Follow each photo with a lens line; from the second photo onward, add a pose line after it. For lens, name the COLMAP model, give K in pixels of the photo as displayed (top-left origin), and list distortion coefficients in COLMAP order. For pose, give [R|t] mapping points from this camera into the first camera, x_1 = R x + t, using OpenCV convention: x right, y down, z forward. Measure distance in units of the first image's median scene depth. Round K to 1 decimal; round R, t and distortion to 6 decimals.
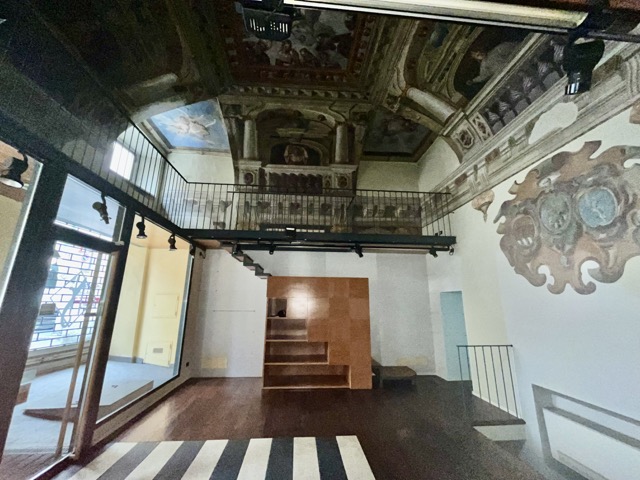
lens RADIAL K [[256.6, 0, 320.7], [0, 256.6, 239.5], [0, 0, 1]] dist [-0.004115, 0.000402]
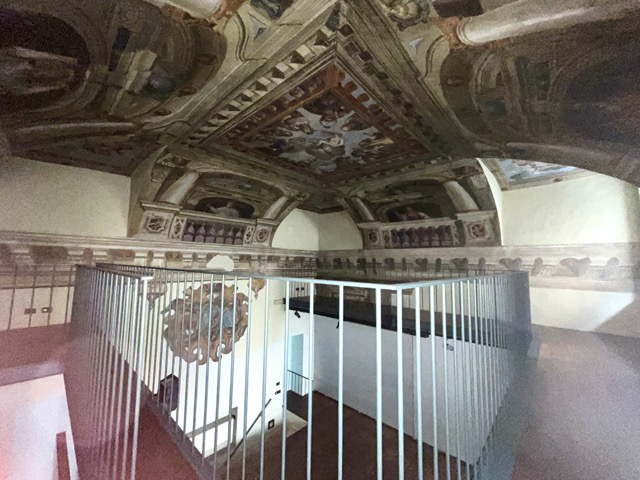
lens RADIAL K [[256.6, 0, 320.0], [0, 256.6, 239.3], [0, 0, 1]] dist [-0.004115, 0.000402]
pose [[-0.674100, 0.049696, 0.736967, -0.669839], [-0.198292, 0.948934, -0.245366, -0.233022], [-0.711526, -0.311536, -0.629822, 1.262019]]
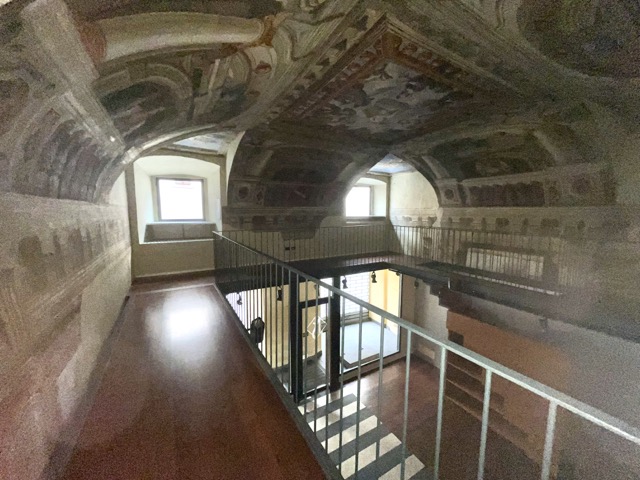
lens RADIAL K [[256.6, 0, 319.8], [0, 256.6, 239.8], [0, 0, 1]] dist [-0.004115, 0.000402]
pose [[0.424218, 0.093467, -0.900724, 0.592635], [0.219503, 0.954383, 0.202415, -0.552460], [0.878554, -0.283580, 0.384350, 0.209506]]
